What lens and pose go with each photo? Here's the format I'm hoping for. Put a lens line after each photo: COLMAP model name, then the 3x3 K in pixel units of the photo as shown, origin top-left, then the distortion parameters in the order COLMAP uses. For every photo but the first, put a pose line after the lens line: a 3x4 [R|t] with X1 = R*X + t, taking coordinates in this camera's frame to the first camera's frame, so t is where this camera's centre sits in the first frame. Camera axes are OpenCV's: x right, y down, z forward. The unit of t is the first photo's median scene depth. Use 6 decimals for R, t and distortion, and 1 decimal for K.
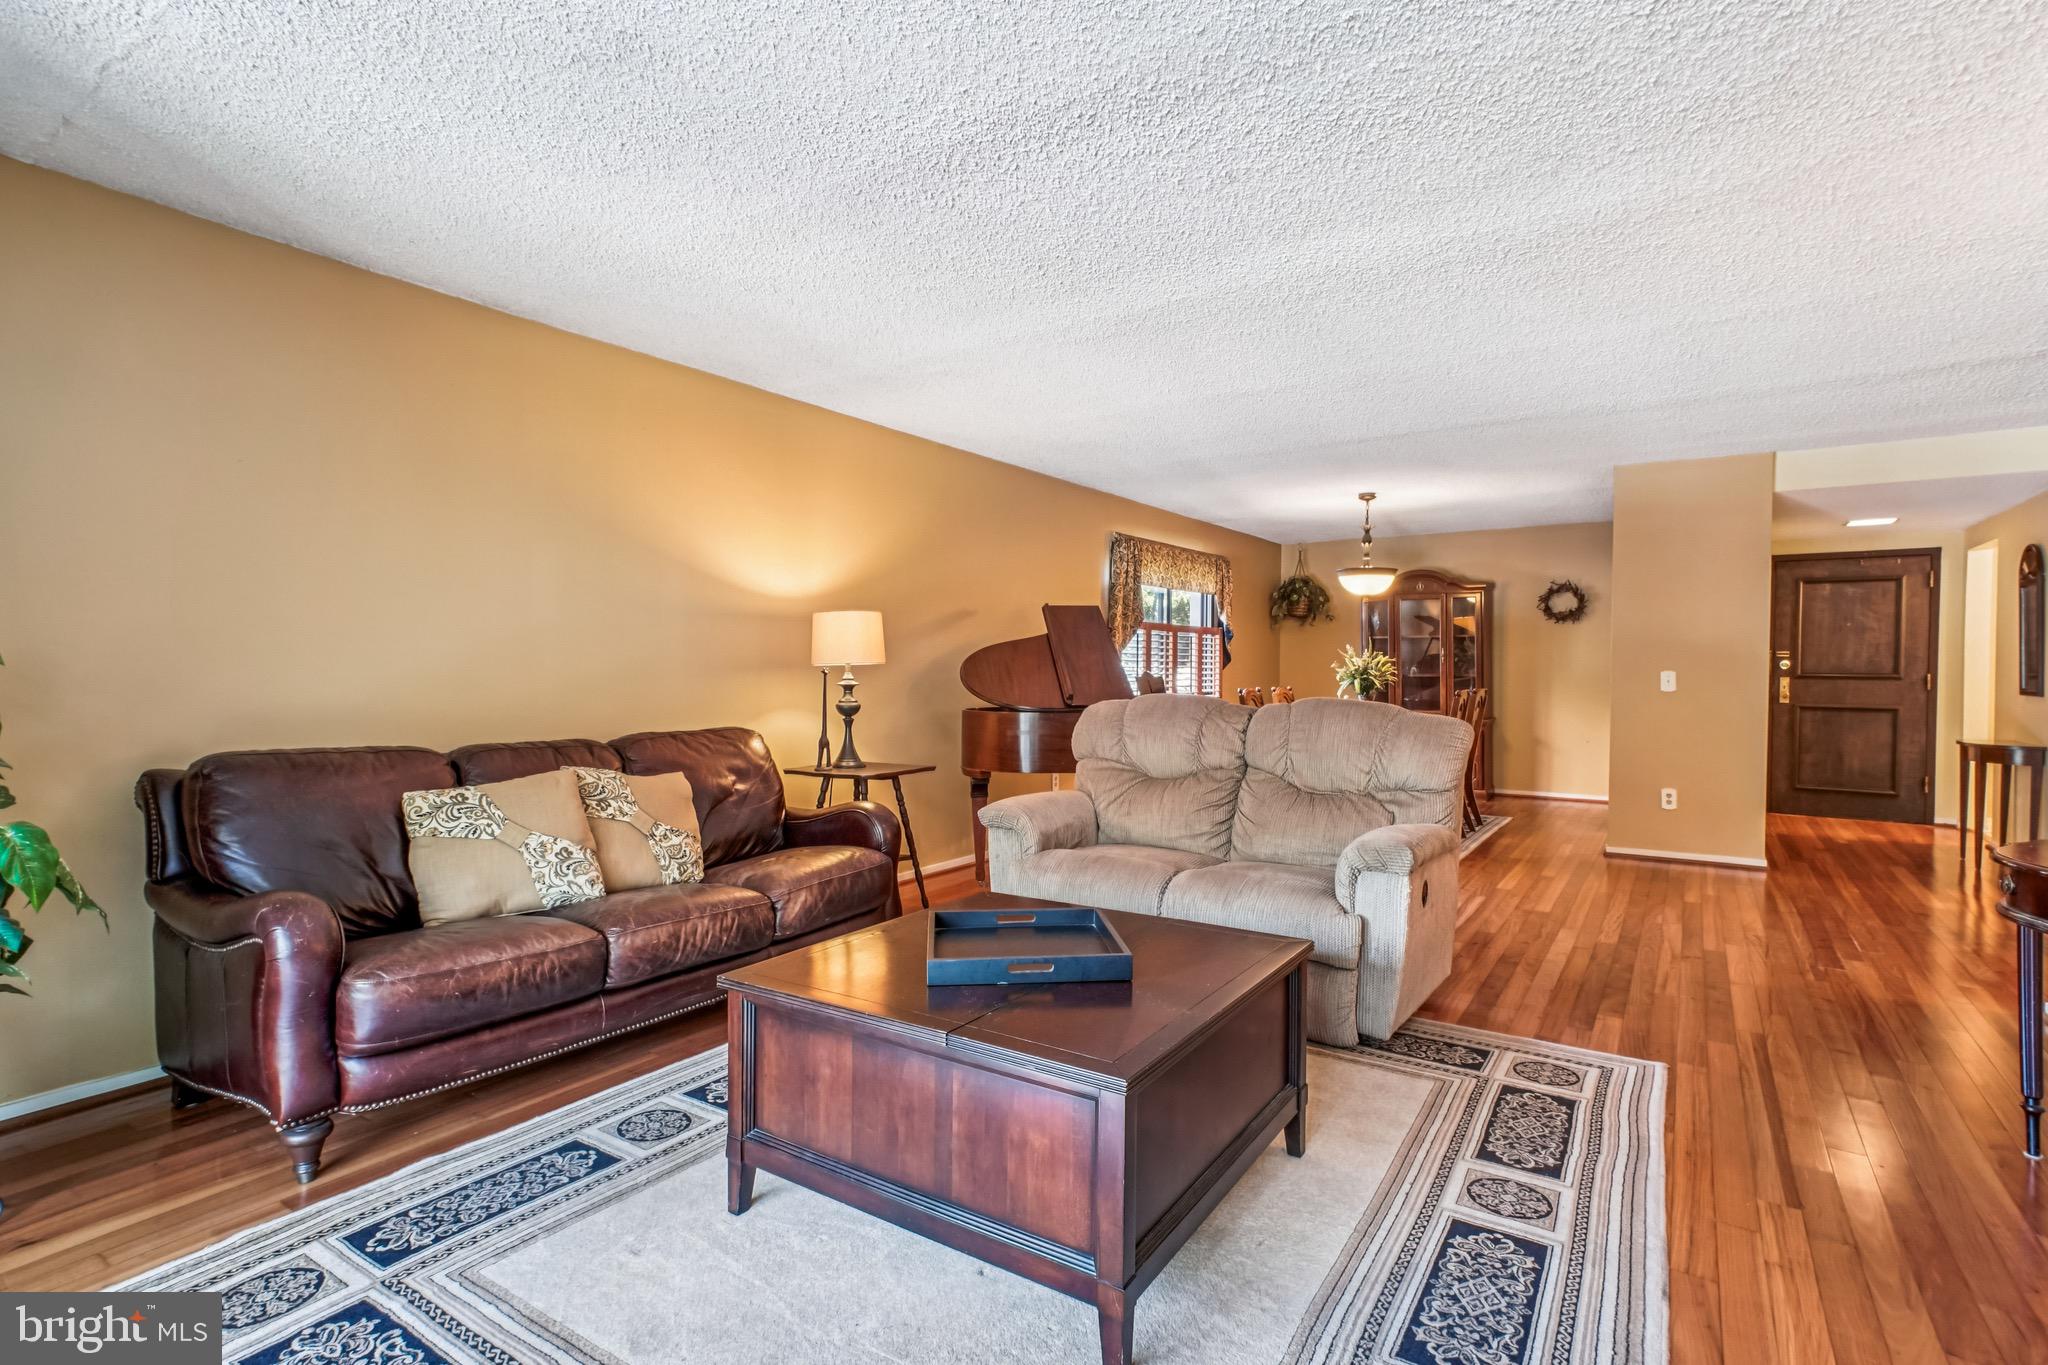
lens RADIAL K [[987.2, 0, 1014.0], [0, 987.2, 690.4], [0, 0, 1]] dist [-0.013845, 0.011342]
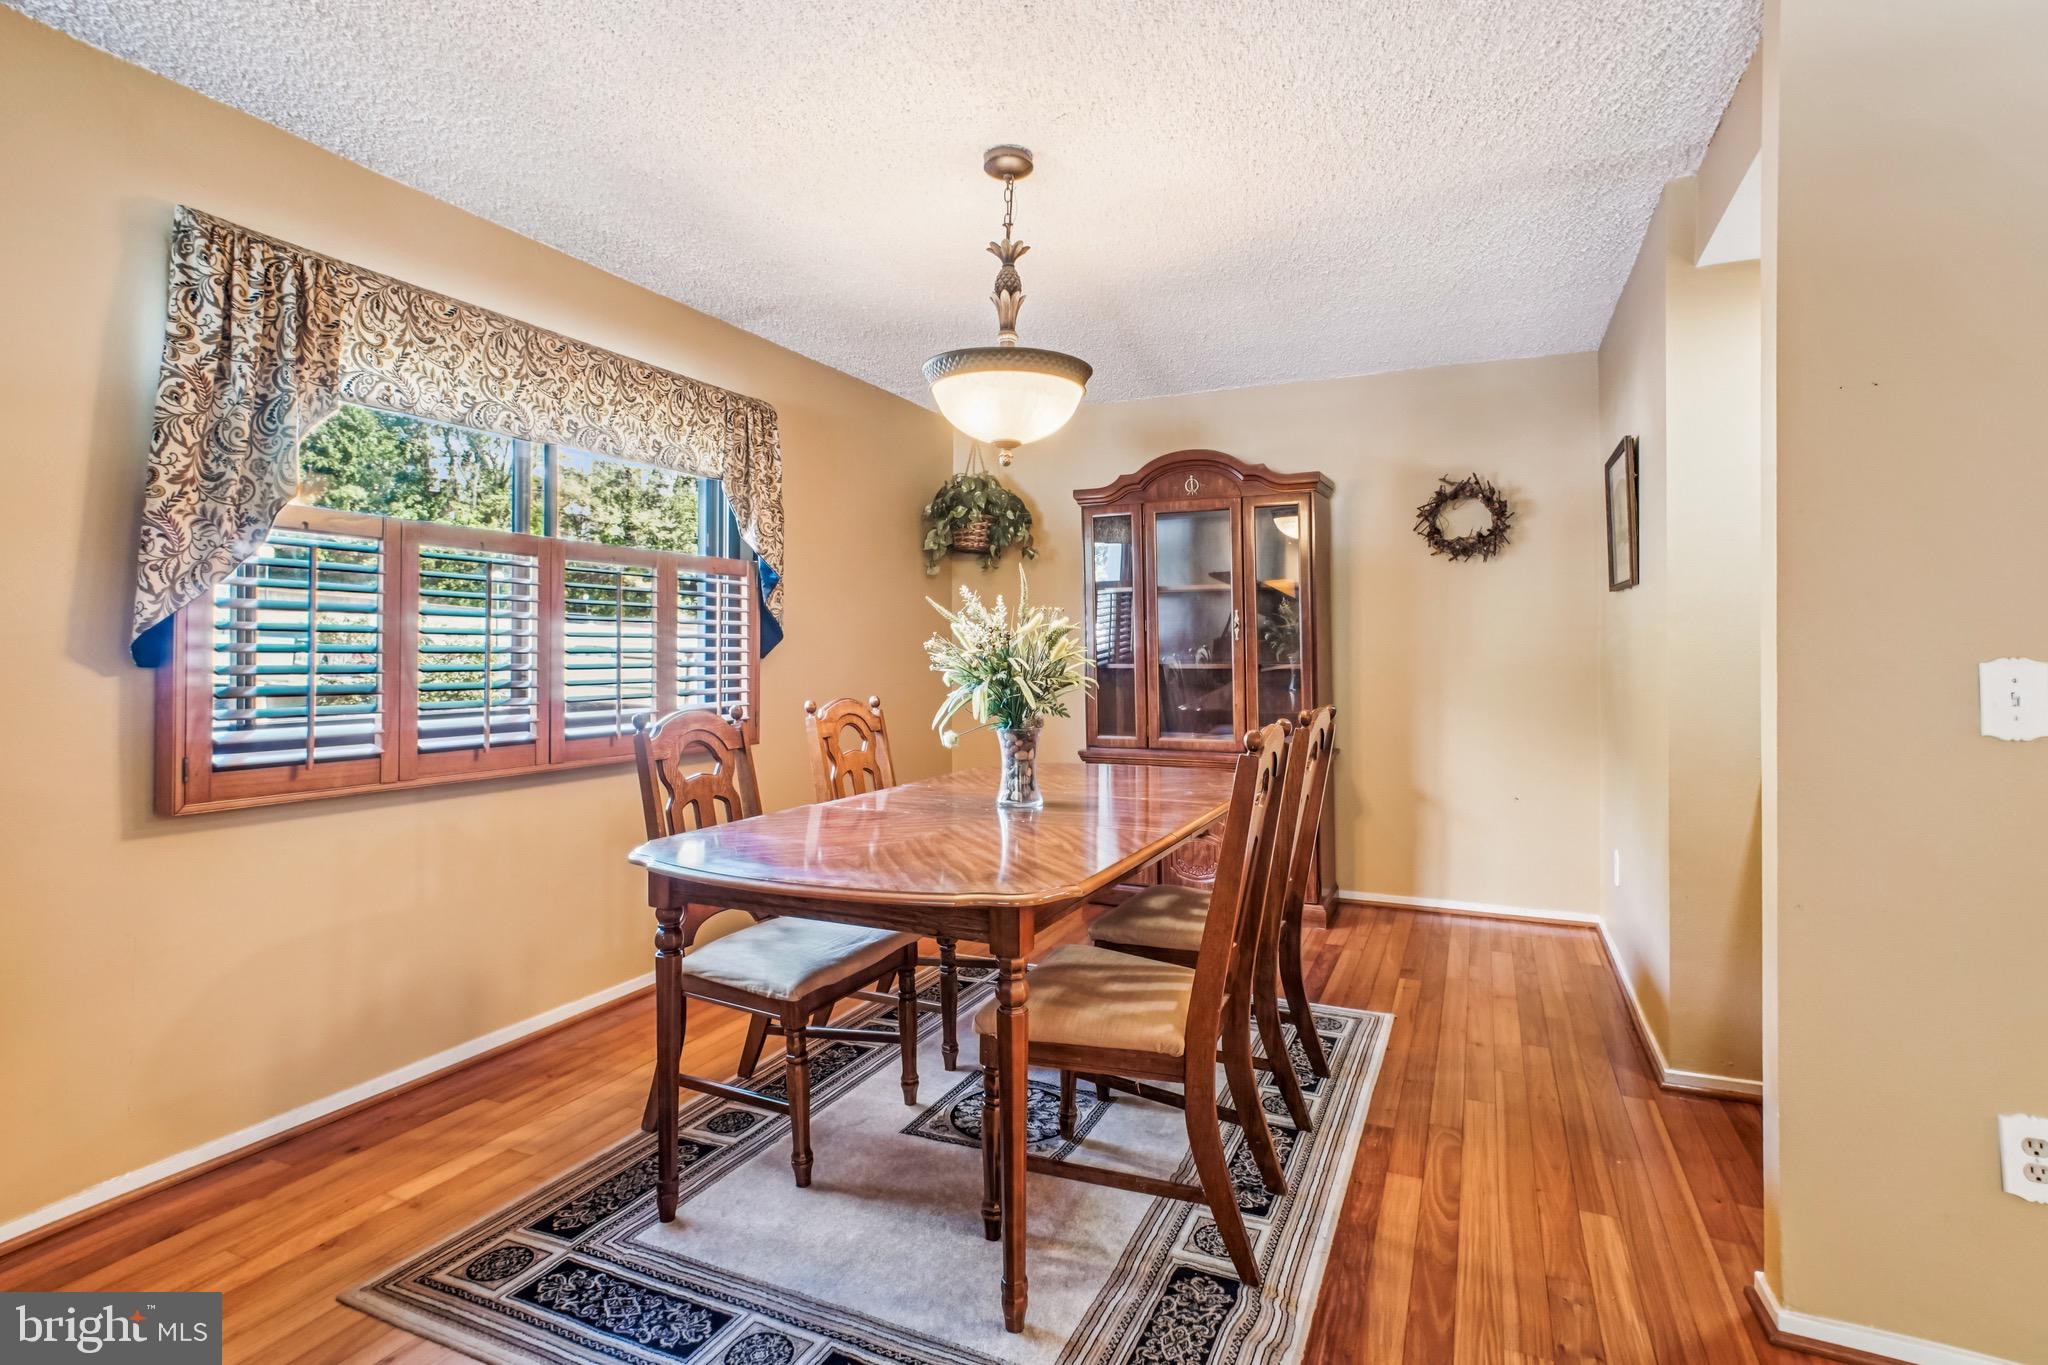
lens RADIAL K [[987.2, 0, 1055.6], [0, 987.2, 657.2], [0, 0, 1]] dist [-0.013845, 0.011342]
pose [[0.983657, -0.003397, 0.180019, 0.298529], [0.006463, 0.999844, -0.016444, -0.014436], [-0.179935, 0.017339, 0.983526, 0.617840]]
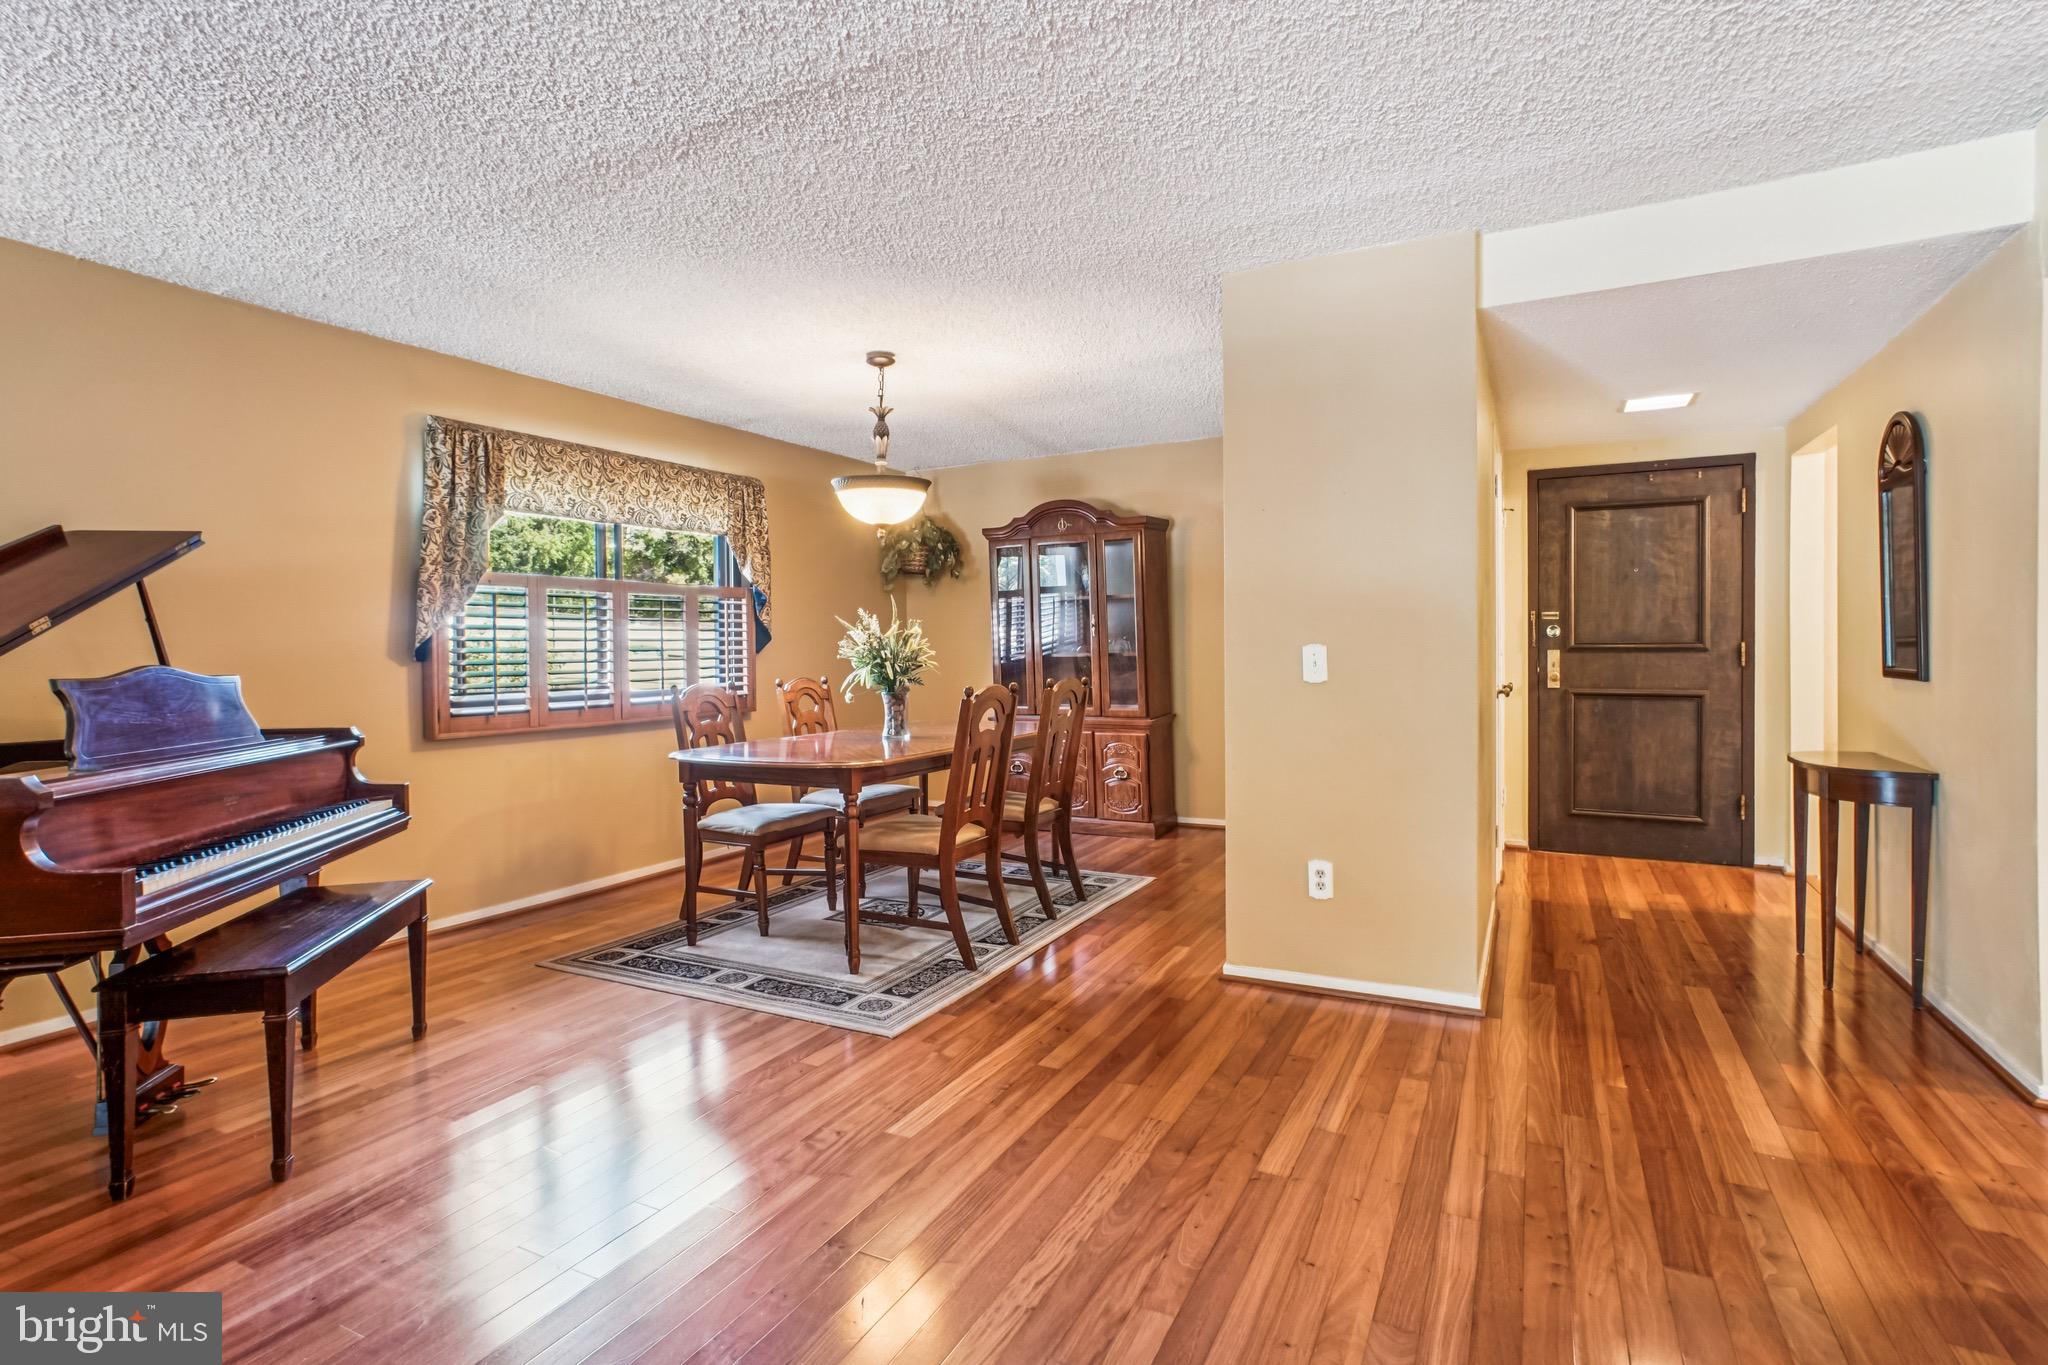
lens RADIAL K [[987.2, 0, 1035.4], [0, 987.2, 665.8], [0, 0, 1]] dist [-0.013845, 0.011342]
pose [[0.992132, -0.019016, 0.123746, 0.356252], [0.019419, 0.999809, -0.002057, -0.008242], [-0.123683, 0.004444, 0.992312, 0.382106]]
